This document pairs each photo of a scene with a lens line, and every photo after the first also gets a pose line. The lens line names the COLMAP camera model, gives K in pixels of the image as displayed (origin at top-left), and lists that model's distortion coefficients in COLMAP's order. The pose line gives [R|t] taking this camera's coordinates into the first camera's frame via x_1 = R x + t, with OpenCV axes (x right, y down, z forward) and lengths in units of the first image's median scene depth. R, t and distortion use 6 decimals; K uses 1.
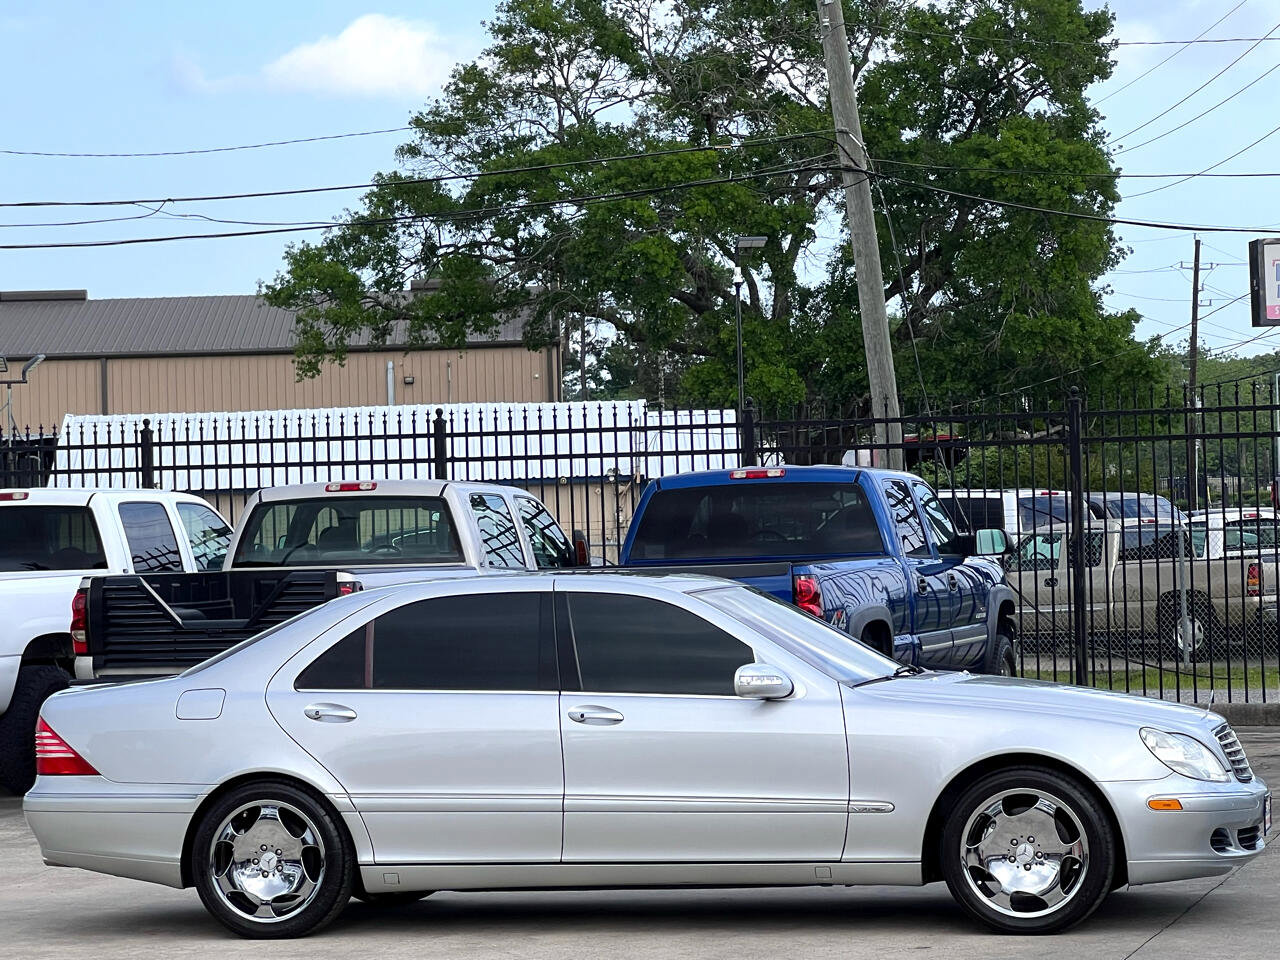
lens RADIAL K [[3705.4, 0, 635.2], [0, 3705.4, 407.4], [0, 0, 1]] dist [-0.418054, 10.367436]
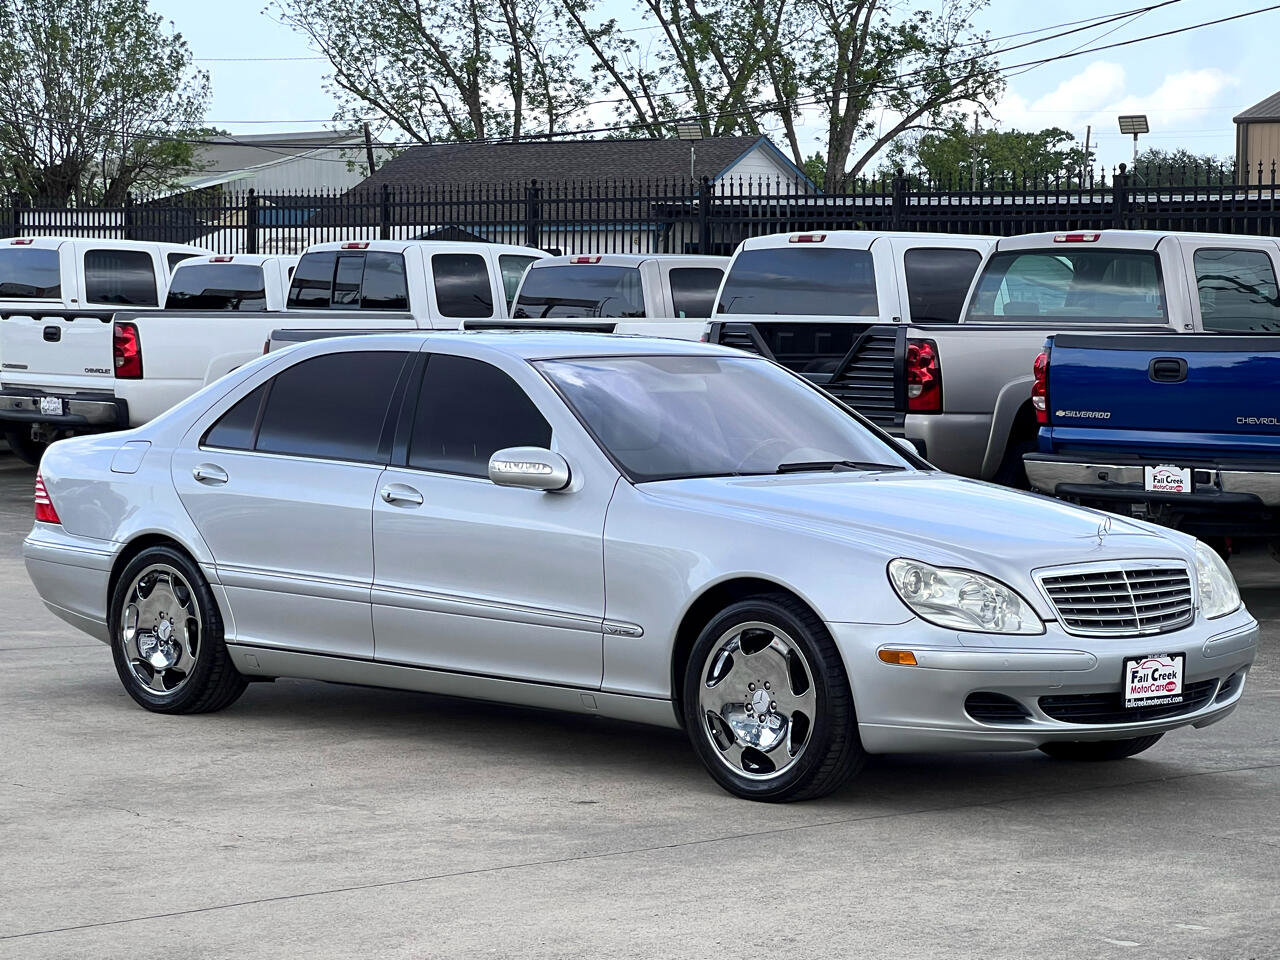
lens RADIAL K [[3429.3, 0, 640.0], [0, 3429.3, 480.0], [0, 0, 1]] dist [-0.390394, 9.847809]
pose [[0.846967, 0.063938, -0.527787, 0.266965], [-0.014133, 0.995099, 0.097870, -0.000253], [0.531458, -0.075433, 0.843719, 0.200499]]
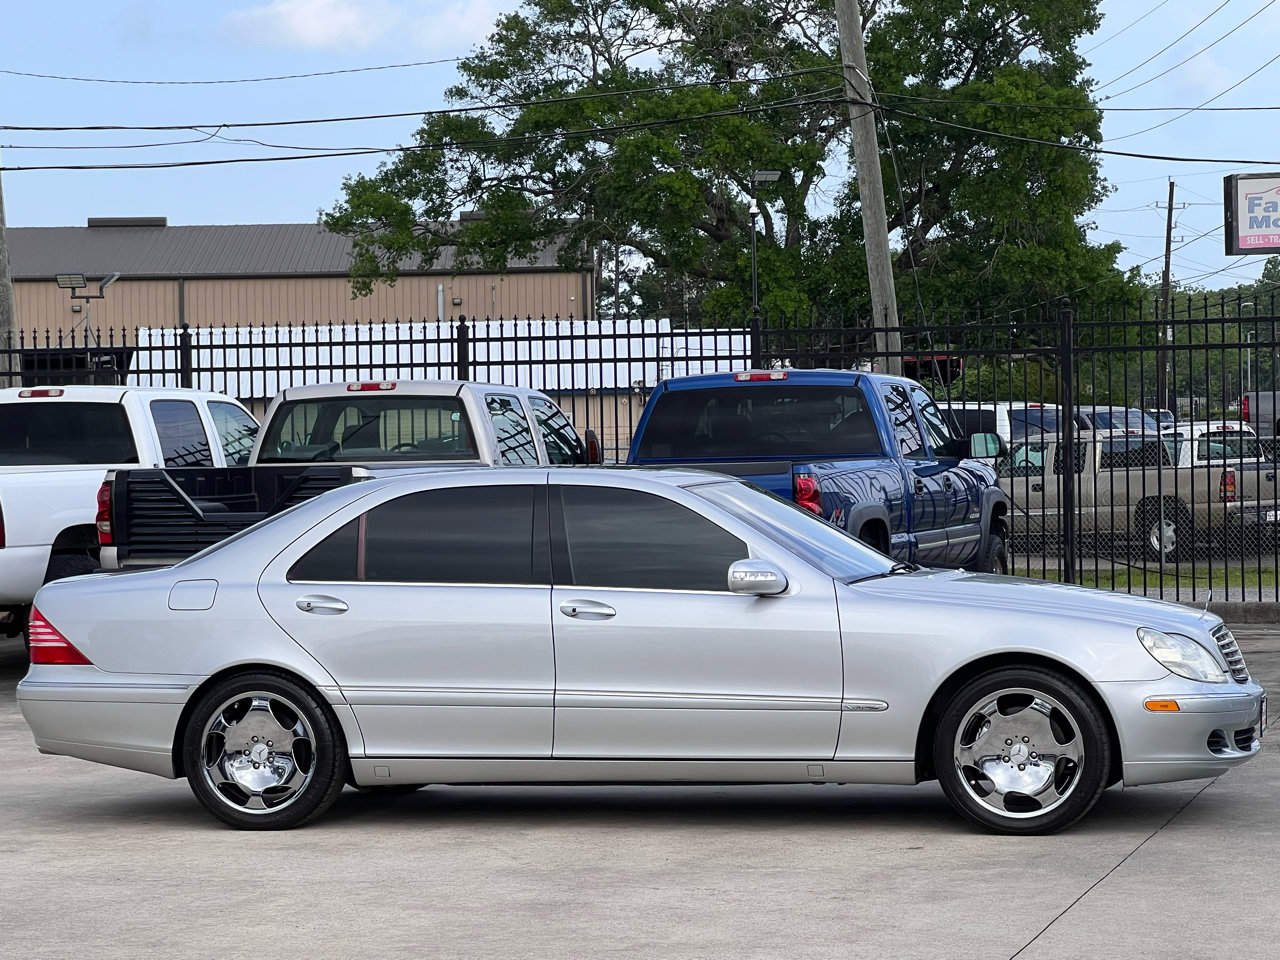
lens RADIAL K [[3290.5, 0, 640.0], [0, 3290.5, 480.0], [0, 0, 1]] dist [-0.323812, 8.566624]
pose [[0.999930, 0.009385, -0.007138, 0.005325], [-0.009052, 0.998934, 0.045254, 0.004914], [0.007555, -0.045186, 0.998950, 0.069951]]
